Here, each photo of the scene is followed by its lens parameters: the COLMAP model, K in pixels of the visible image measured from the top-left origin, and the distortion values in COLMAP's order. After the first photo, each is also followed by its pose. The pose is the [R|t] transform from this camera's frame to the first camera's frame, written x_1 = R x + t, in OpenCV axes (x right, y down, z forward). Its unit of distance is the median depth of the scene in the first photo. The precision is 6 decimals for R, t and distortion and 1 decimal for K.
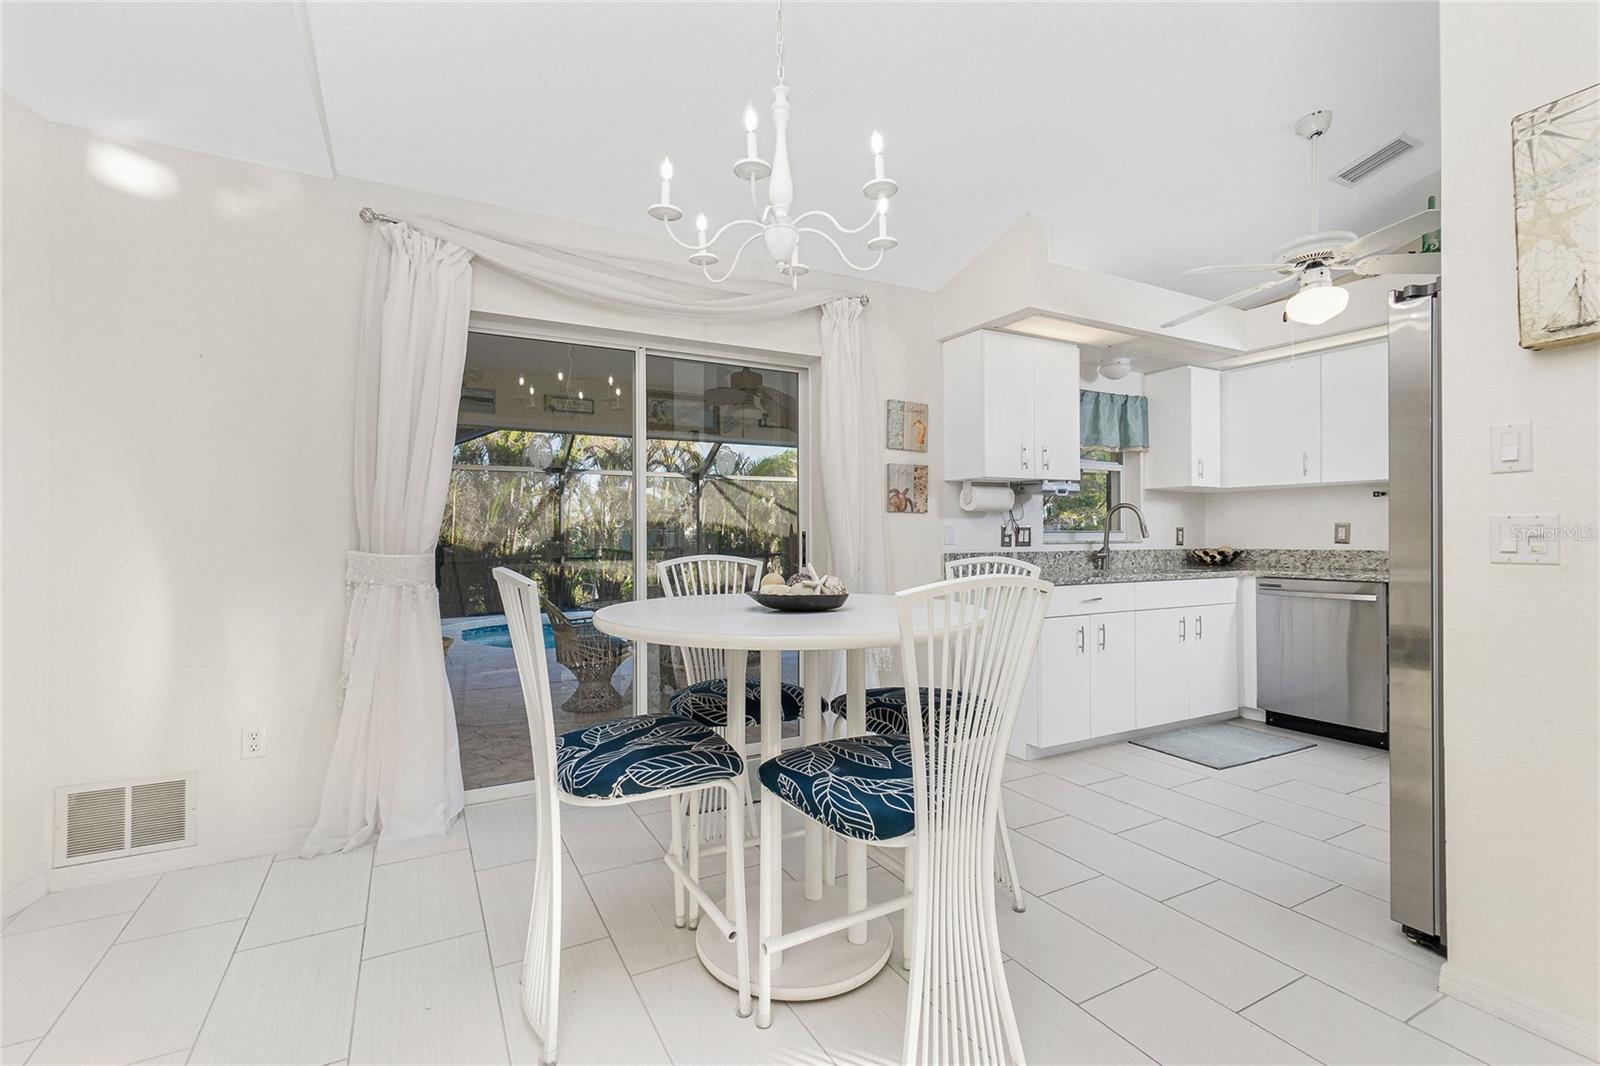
lens RADIAL K [[732.2, 0, 800.0], [0, 732.2, 533.0], [0, 0, 1]] dist [0.000369, 0.000491]
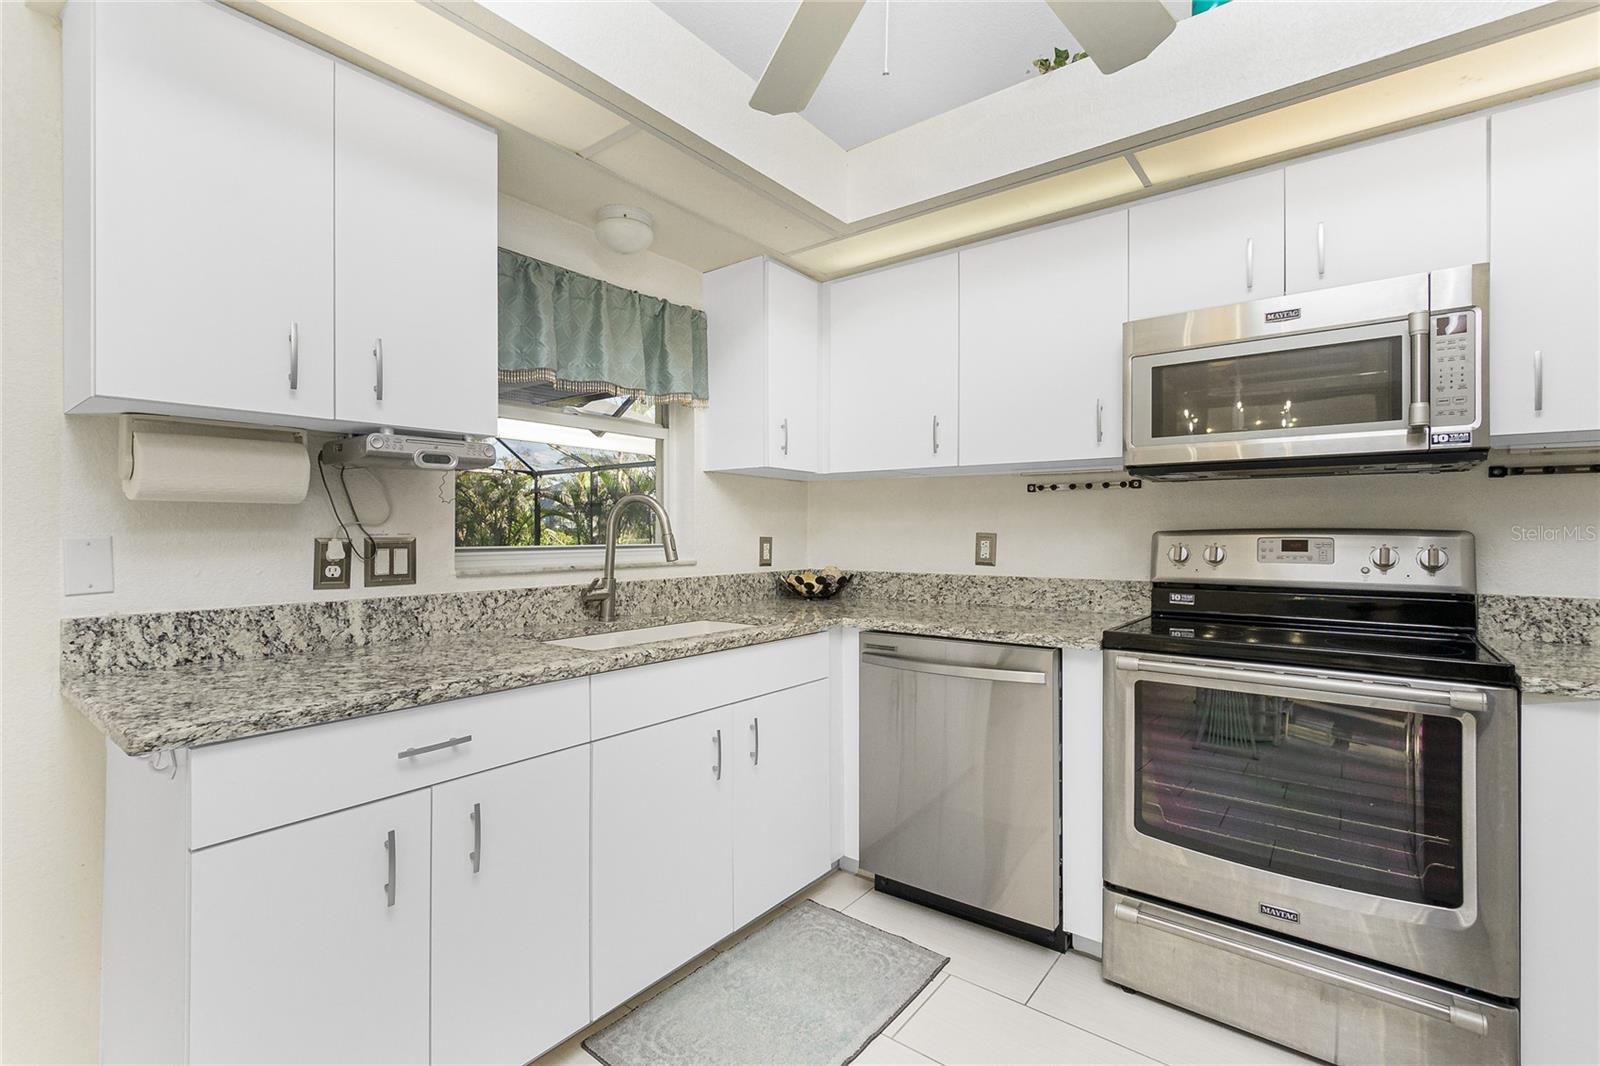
lens RADIAL K [[713.5, 0, 794.3], [0, 713.5, 528.4], [0, 0, 1]] dist [0.003905, 0.000508]
pose [[0.924734, 0.004876, 0.380583, 0.390535], [-0.004083, 0.999987, -0.002892, -0.016377], [-0.380592, 0.001121, 0.924742, 0.545544]]
